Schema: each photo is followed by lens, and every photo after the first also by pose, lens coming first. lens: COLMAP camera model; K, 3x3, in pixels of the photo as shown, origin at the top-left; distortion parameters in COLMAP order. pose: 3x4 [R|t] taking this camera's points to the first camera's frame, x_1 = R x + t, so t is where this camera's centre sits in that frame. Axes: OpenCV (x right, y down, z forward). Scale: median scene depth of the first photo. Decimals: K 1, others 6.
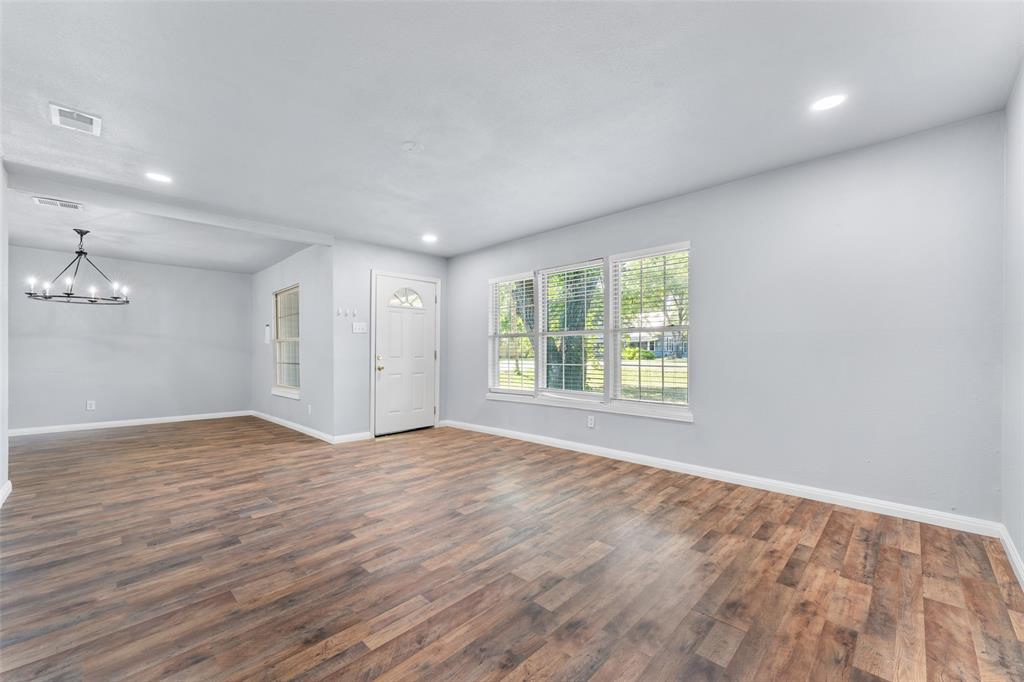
lens RADIAL K [[408.1, 0, 510.1], [0, 408.1, 344.3], [0, 0, 1]] dist [0.001633, 0.000124]
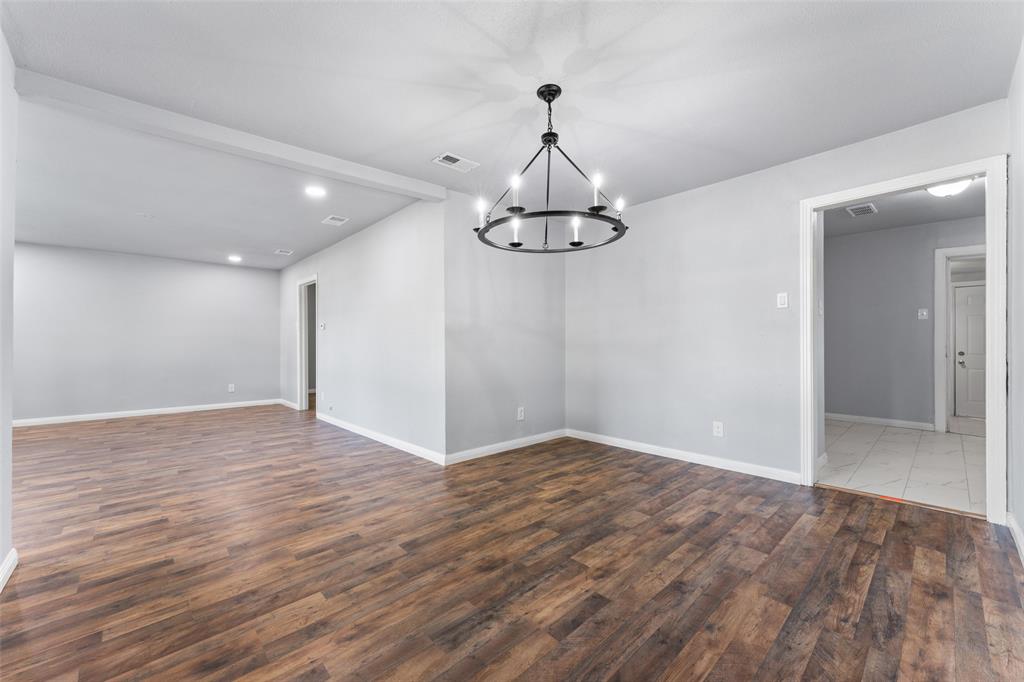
lens RADIAL K [[408.1, 0, 511.4], [0, 408.1, 339.8], [0, 0, 1]] dist [0.001633, 0.000124]
pose [[-0.998854, 0.010285, 0.046745, -0.971445], [0.009388, 0.999768, -0.019366, 0.025504], [-0.046933, -0.018905, -0.998719, 1.408800]]
